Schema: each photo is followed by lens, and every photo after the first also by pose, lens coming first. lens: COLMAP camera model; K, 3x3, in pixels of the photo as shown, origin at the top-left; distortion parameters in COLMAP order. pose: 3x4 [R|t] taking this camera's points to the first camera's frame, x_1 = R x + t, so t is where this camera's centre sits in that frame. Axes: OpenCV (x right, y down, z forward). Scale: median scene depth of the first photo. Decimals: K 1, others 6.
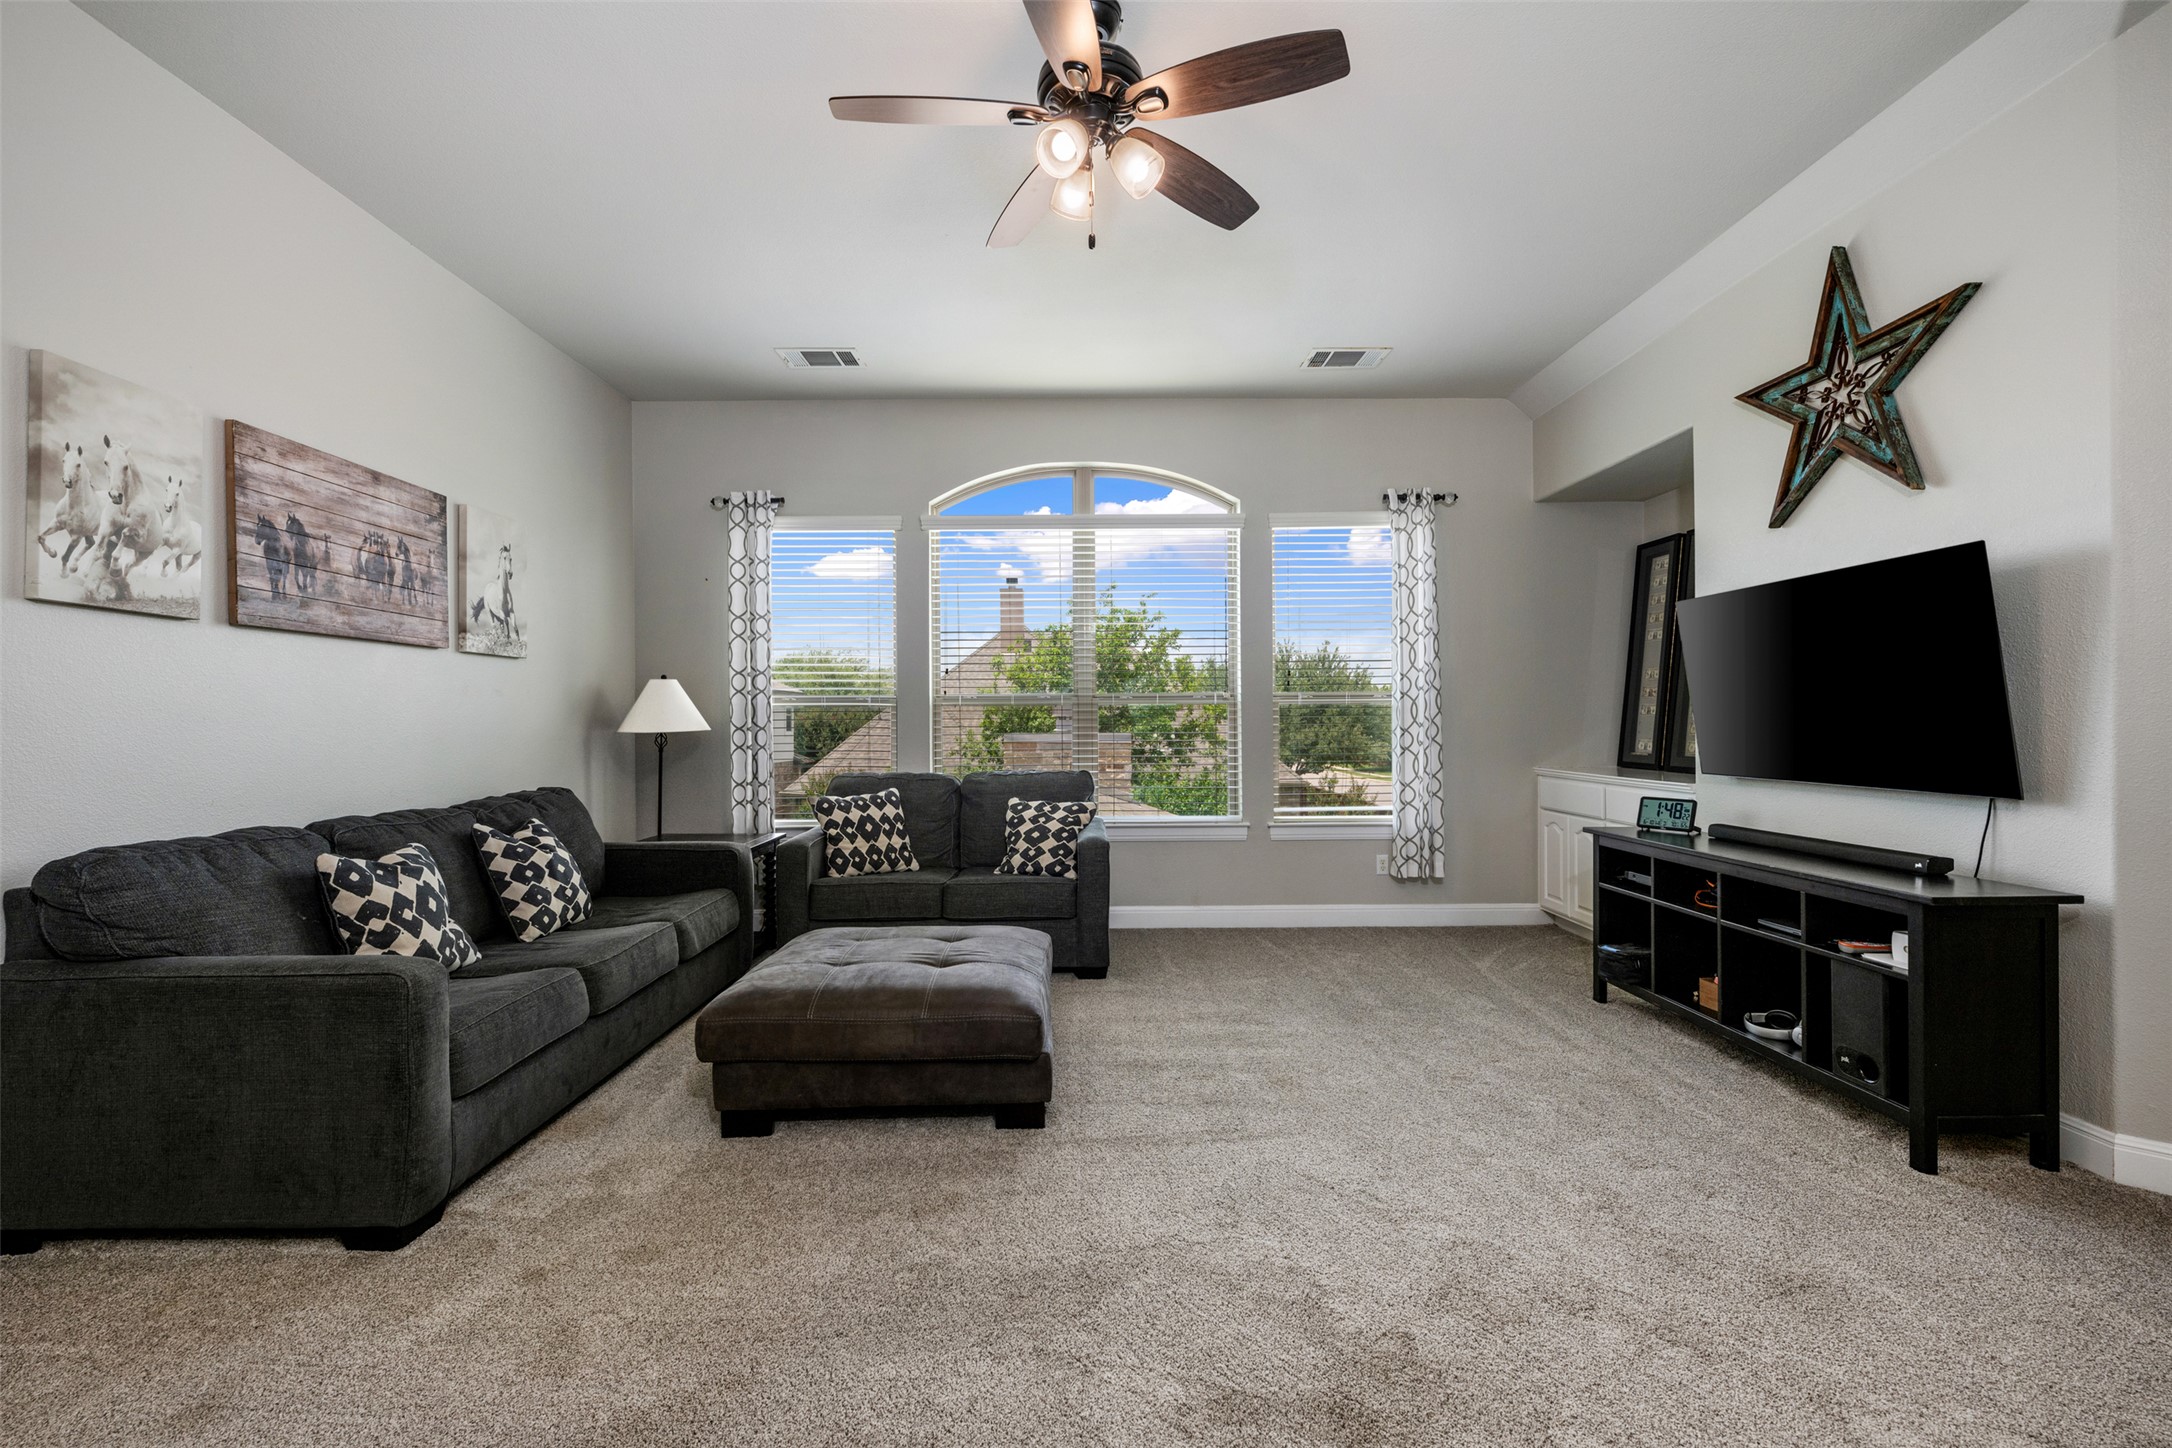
lens RADIAL K [[898.6, 0, 1090.0], [0, 898.6, 723.0], [0, 0, 1]] dist [-0.000097, -0.000192]
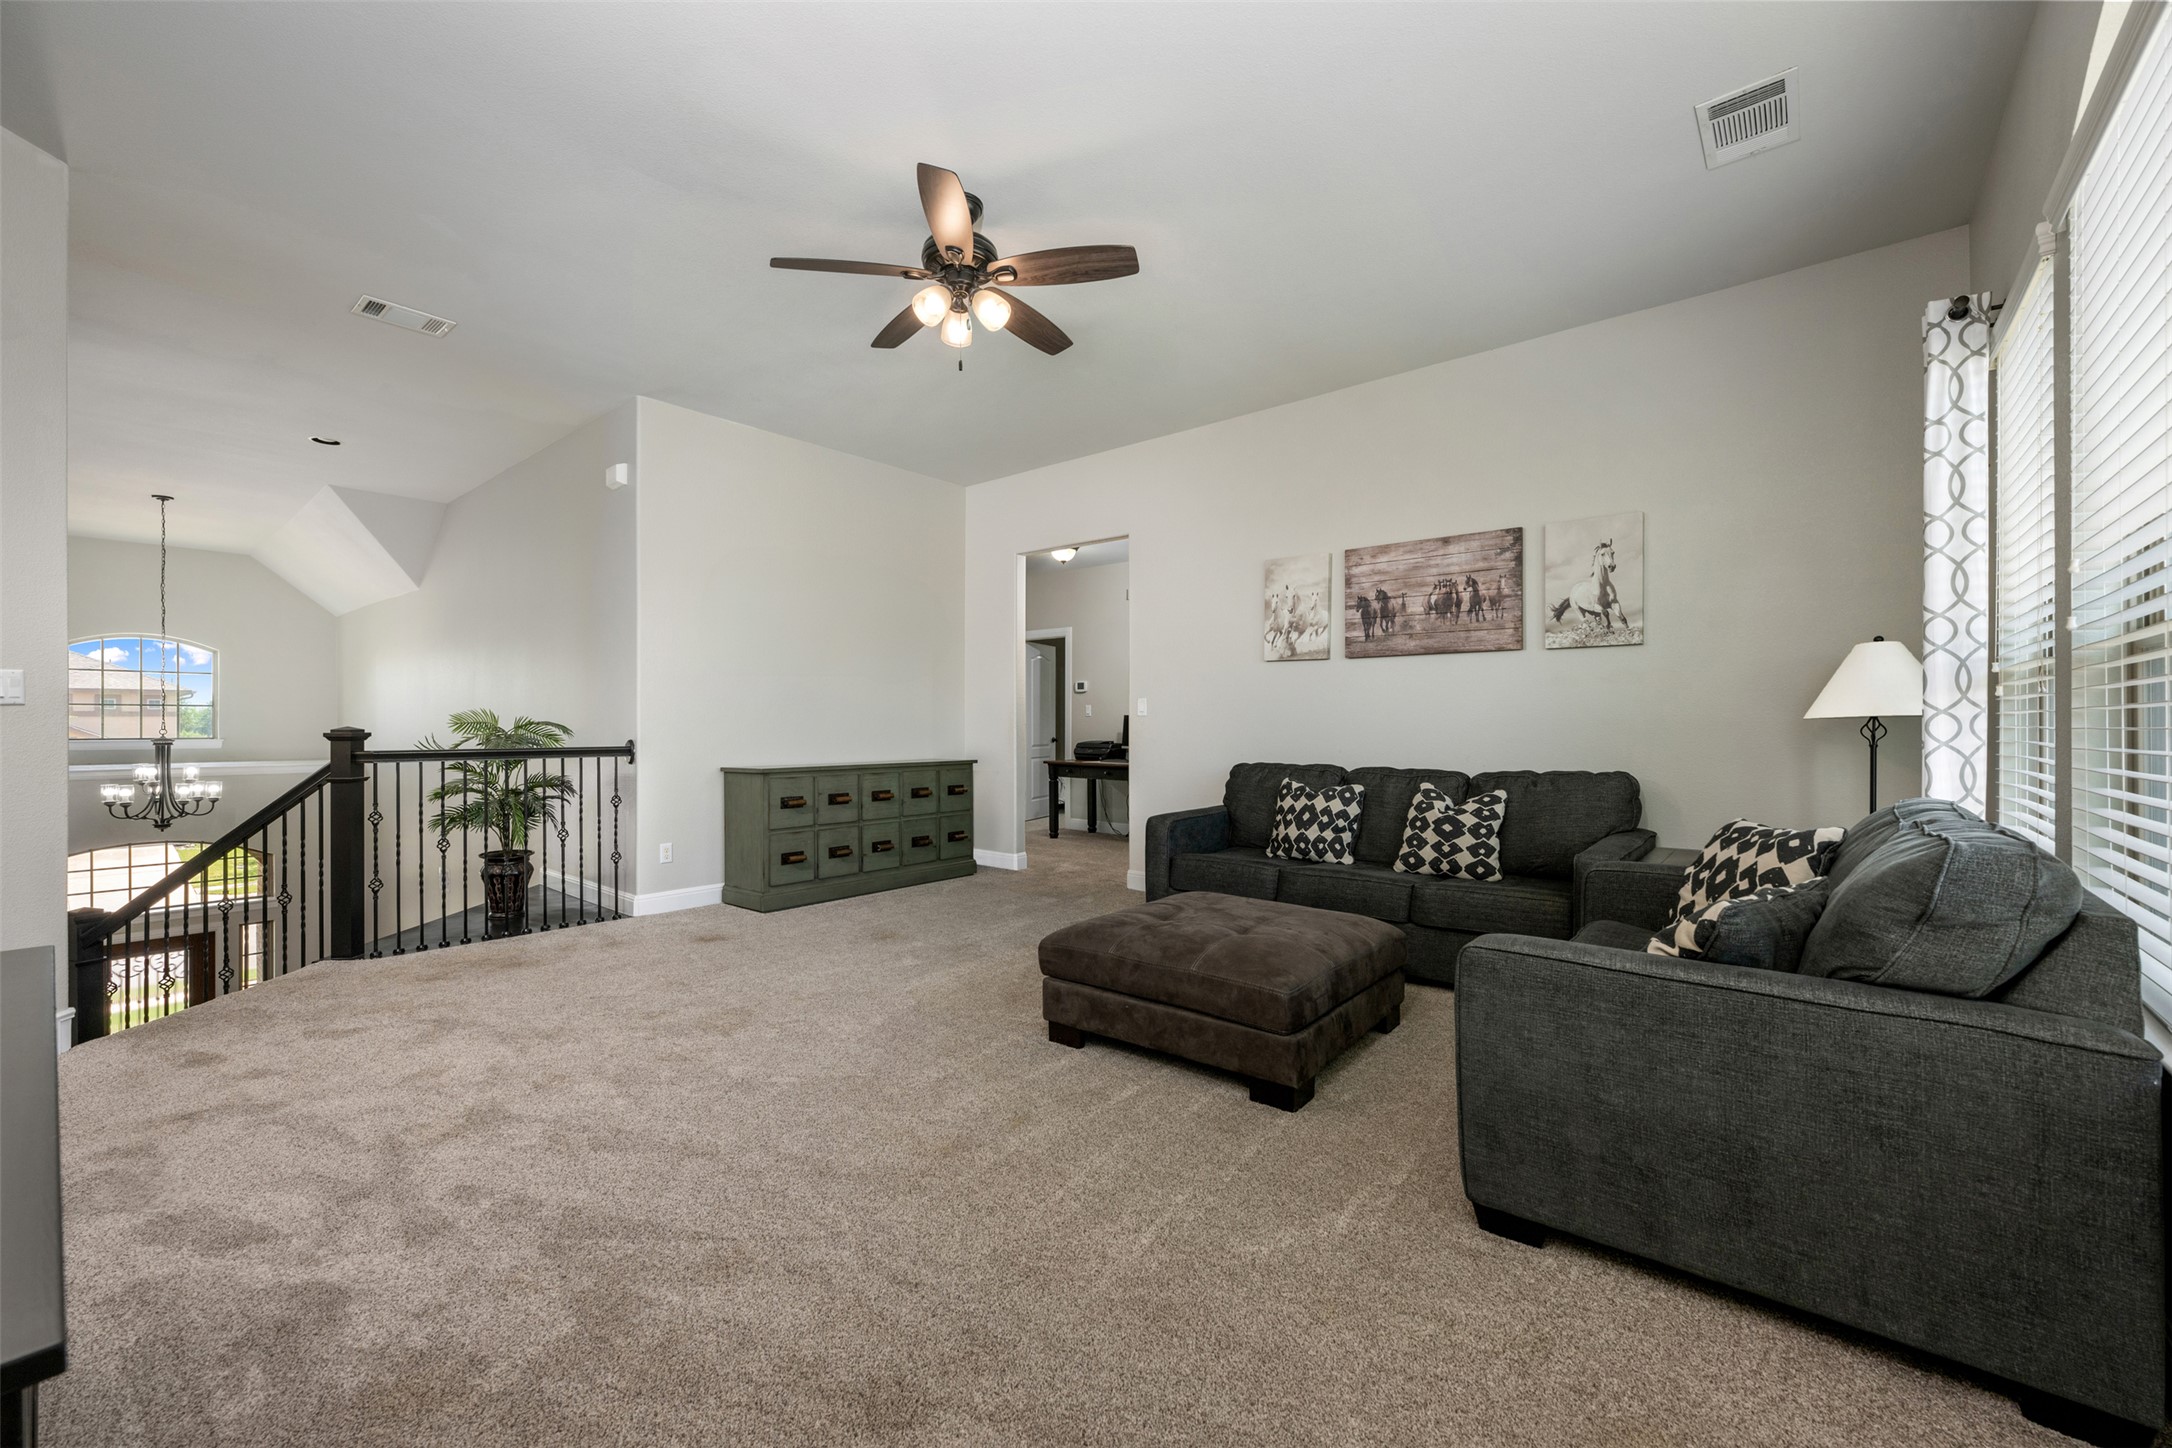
lens RADIAL K [[868.1, 0, 1087.7], [0, 868.1, 719.5], [0, 0, 1]] dist [-0.000984, 0.000460]
pose [[-0.654749, 0.007068, -0.755813, 0.640615], [0.004982, 0.999975, 0.005035, 0.006229], [0.755830, -0.000469, -0.654768, 1.452933]]
